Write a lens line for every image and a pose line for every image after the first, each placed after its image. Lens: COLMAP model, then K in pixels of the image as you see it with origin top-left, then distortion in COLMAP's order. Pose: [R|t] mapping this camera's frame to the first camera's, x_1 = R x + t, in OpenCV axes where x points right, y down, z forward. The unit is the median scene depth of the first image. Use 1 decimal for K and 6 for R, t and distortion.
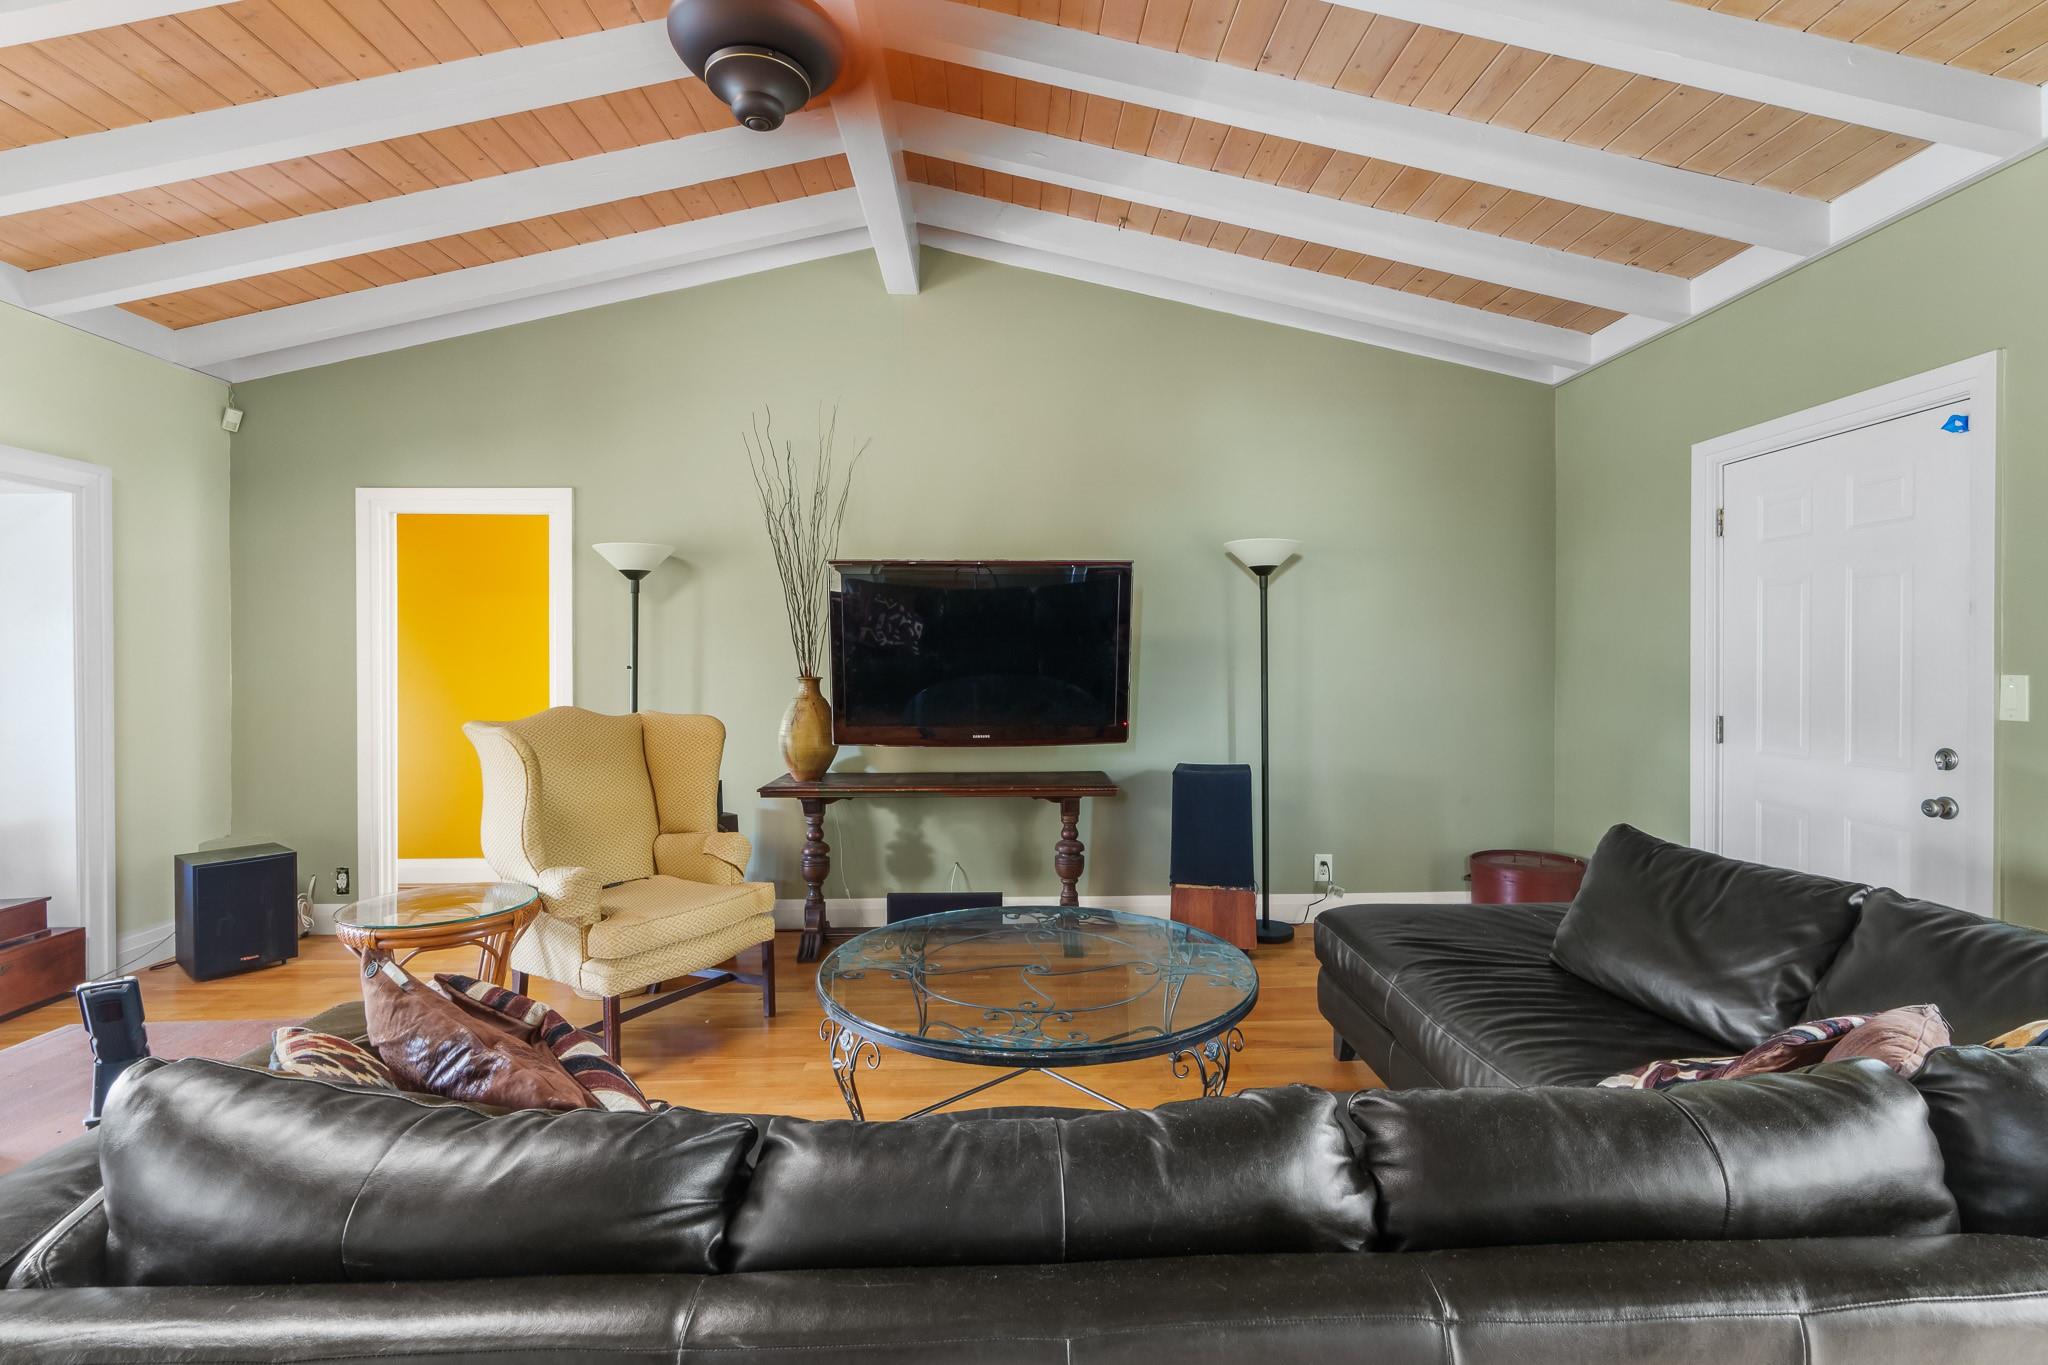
lens RADIAL K [[931.0, 0, 1033.9], [0, 931.0, 656.3], [0, 0, 1]] dist [-0.003606, -0.000066]
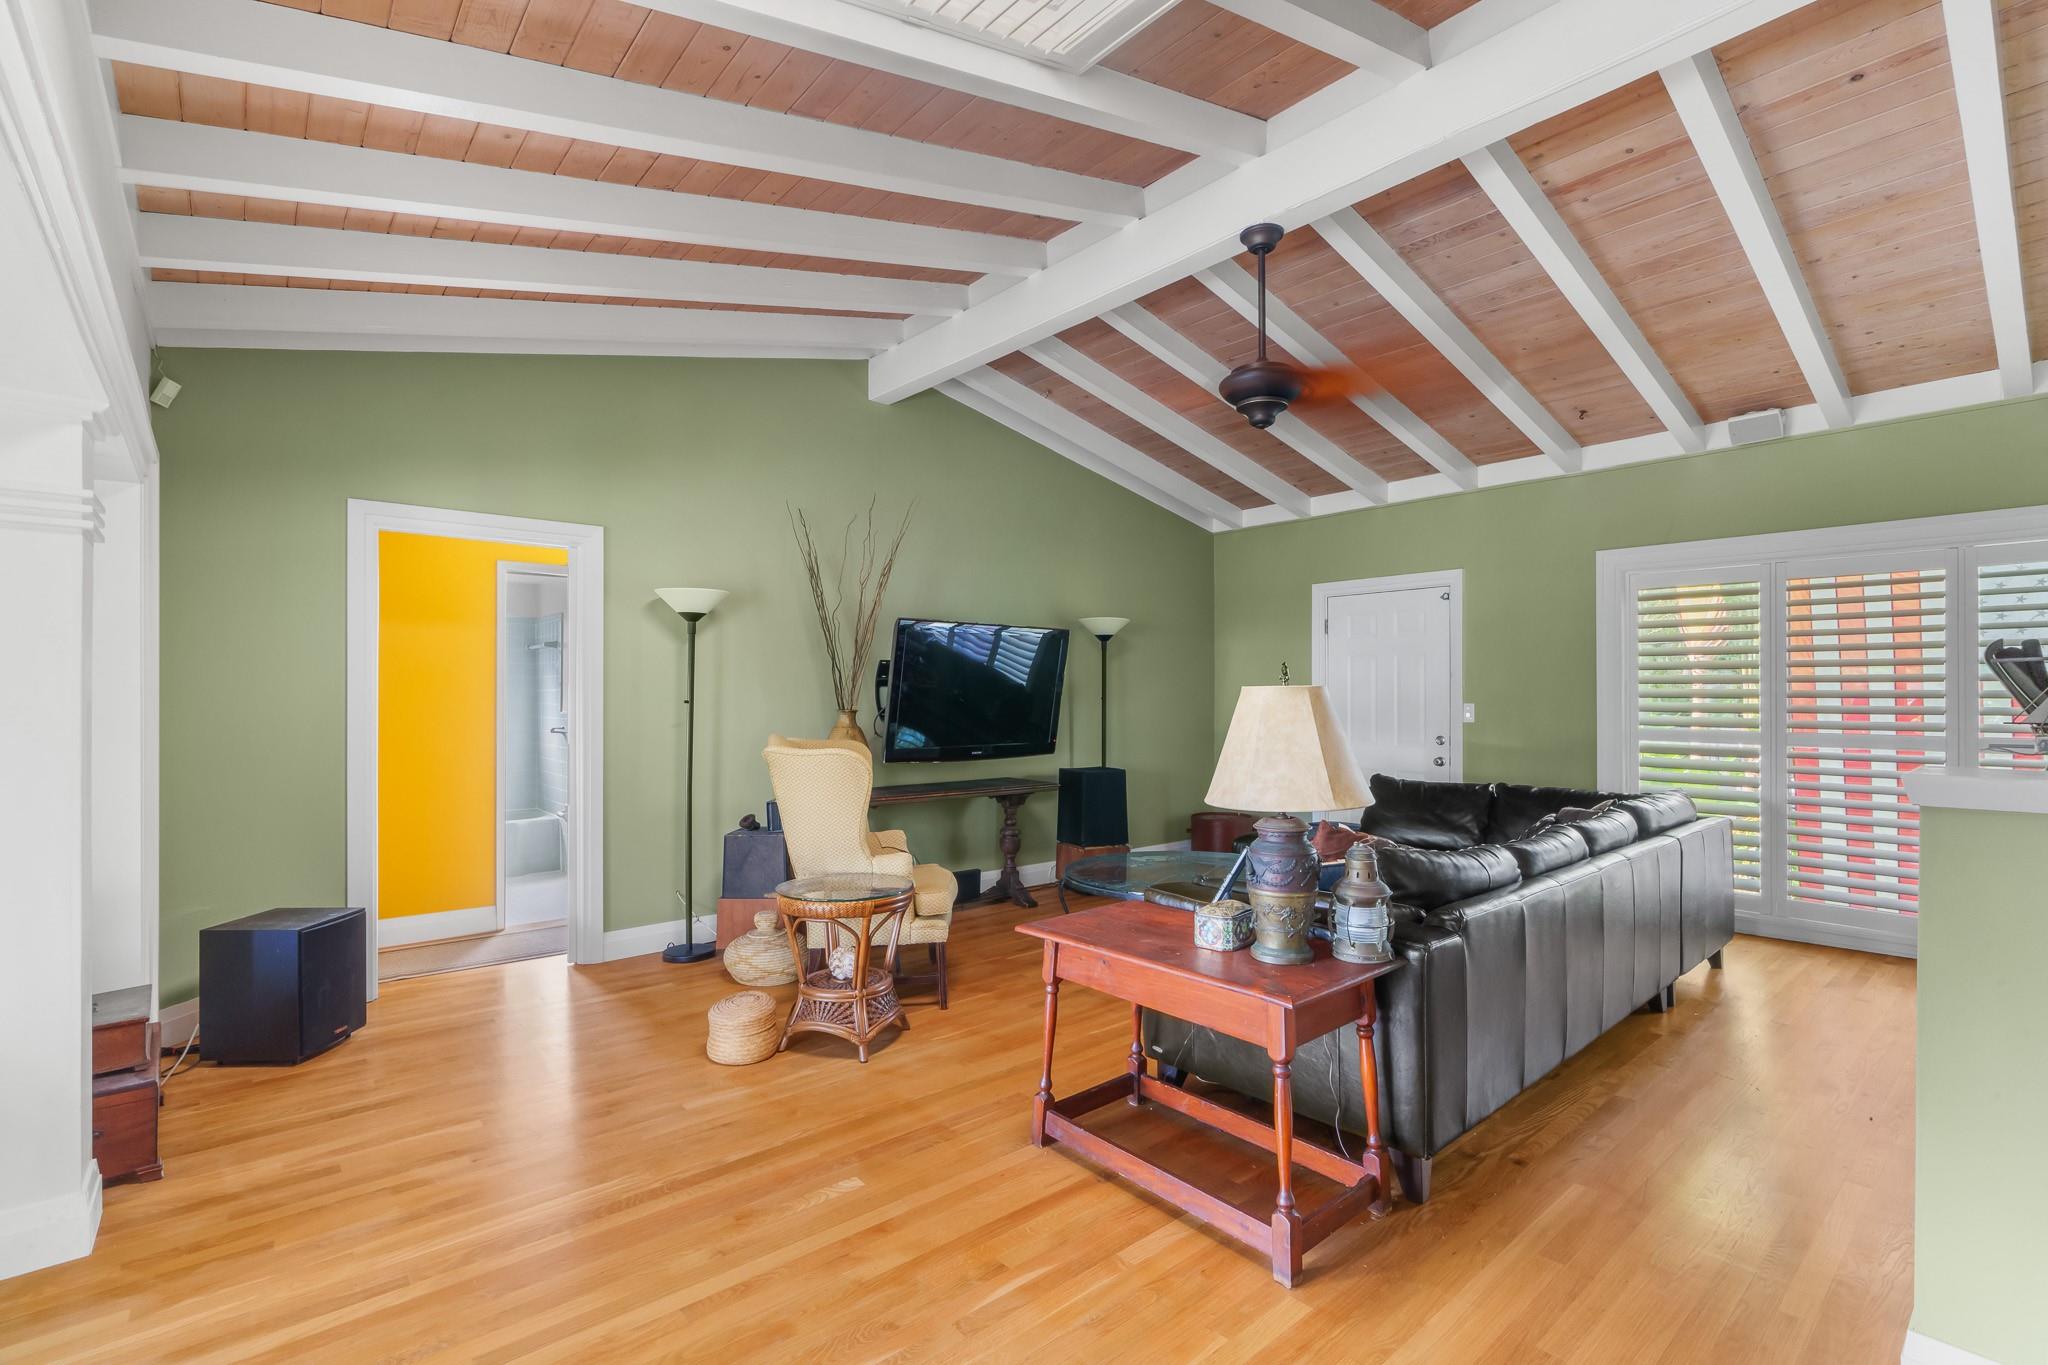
lens RADIAL K [[931.0, 0, 1040.3], [0, 931.0, 694.5], [0, 0, 1]] dist [-0.003606, -0.000066]
pose [[0.776234, 0.006806, 0.630408, -0.813278], [0.001734, 0.999915, -0.012930, 0.018168], [-0.630442, 0.011130, 0.776156, -0.099663]]
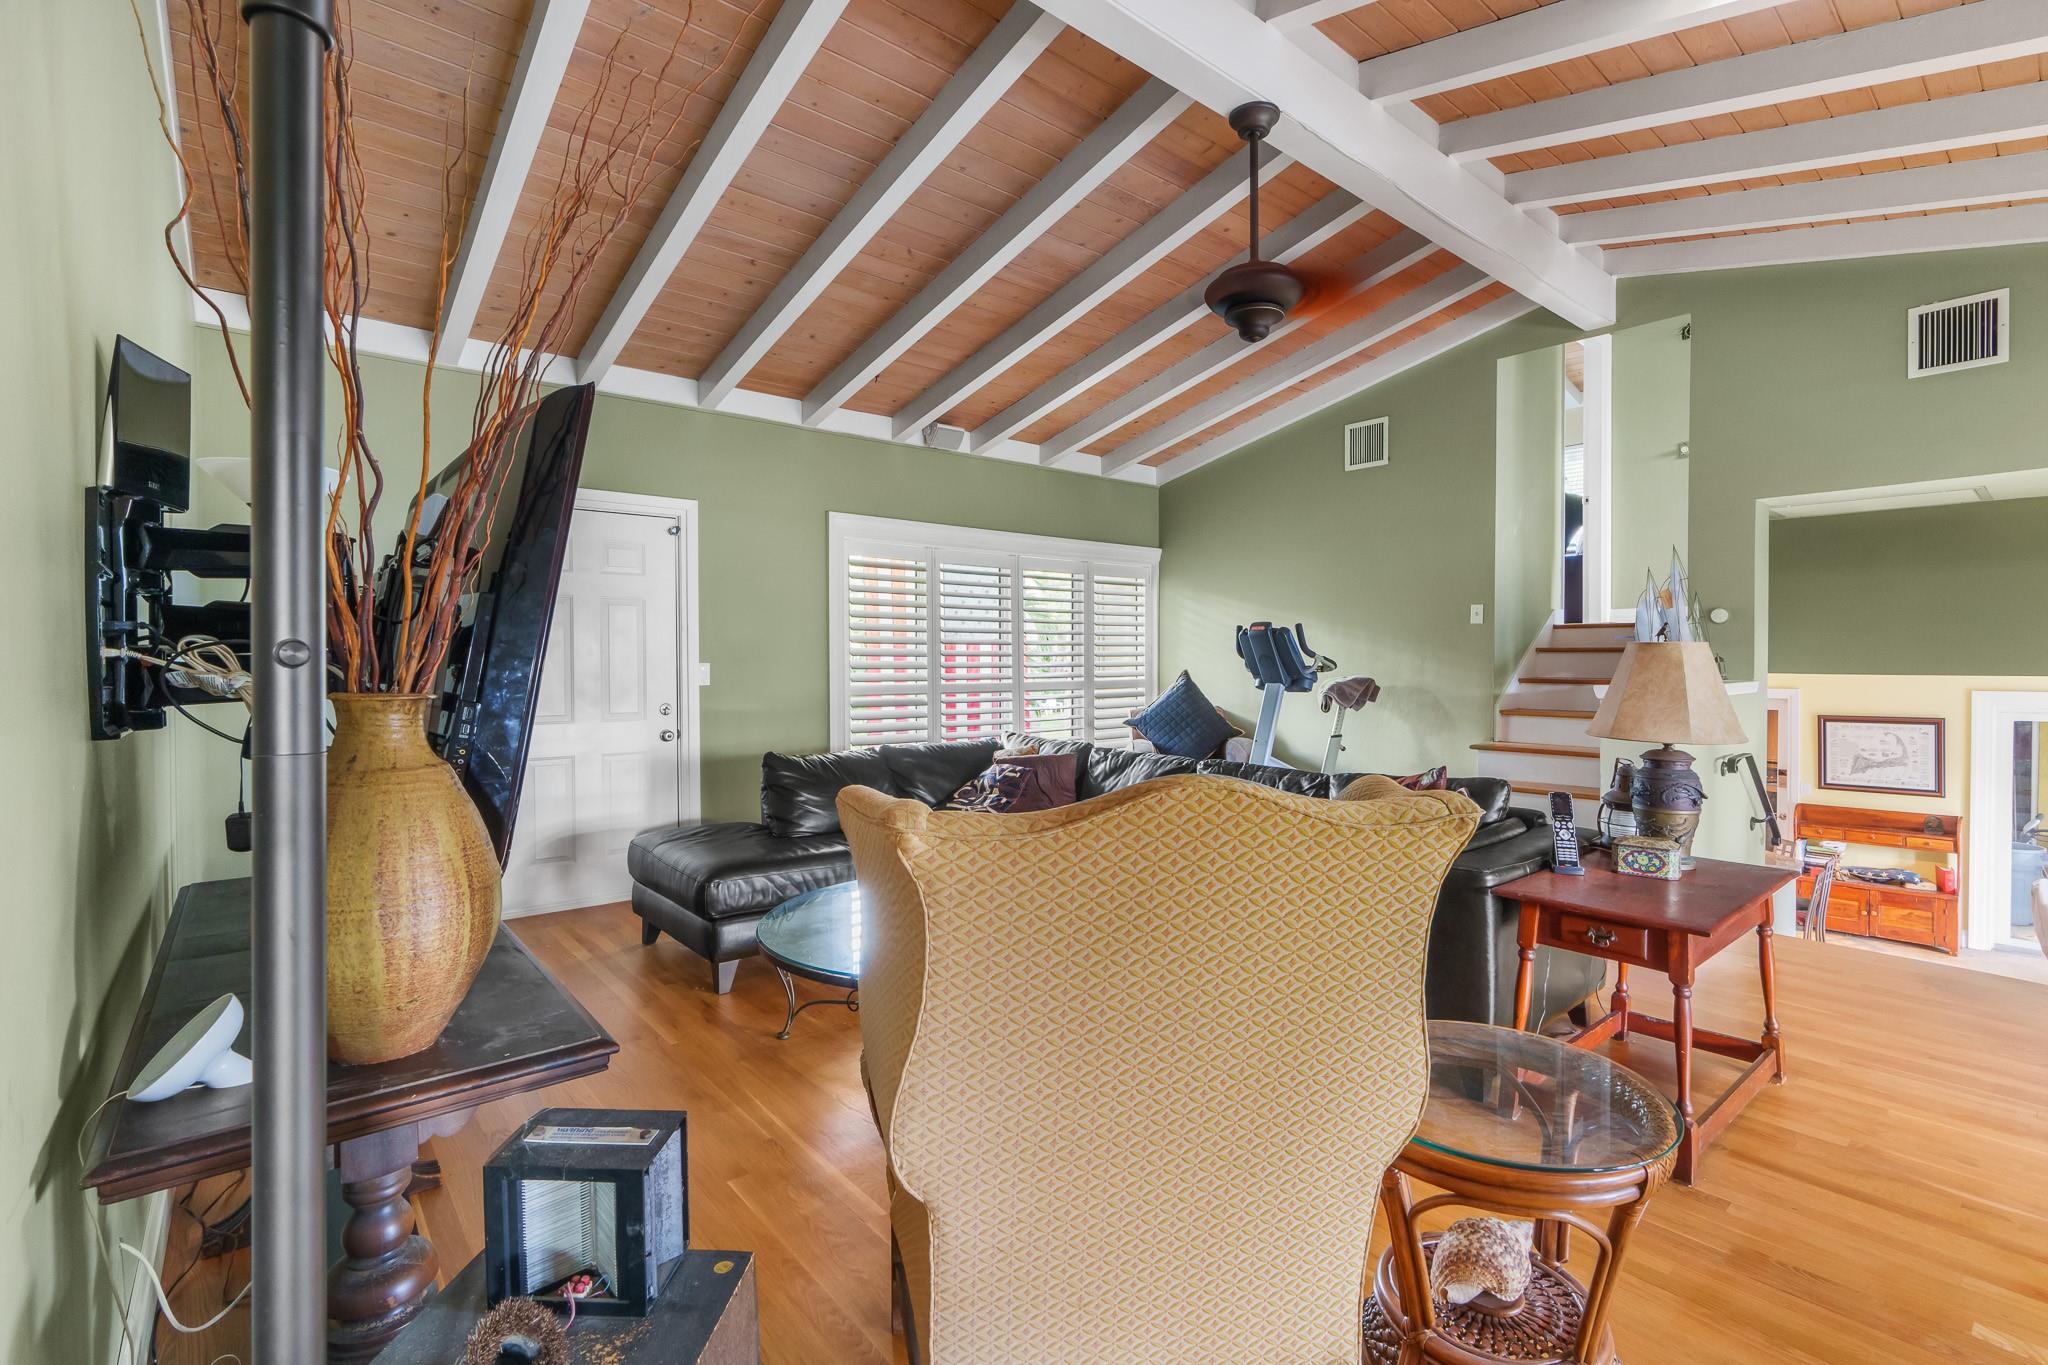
lens RADIAL K [[931.0, 0, 1033.1], [0, 931.0, 673.0], [0, 0, 1]] dist [-0.003606, -0.000066]
pose [[-0.612621, -0.009314, 0.790322, -0.598238], [0.007918, 0.999808, 0.017921, 0.009044], [-0.790337, 0.017236, -0.612429, 1.040362]]
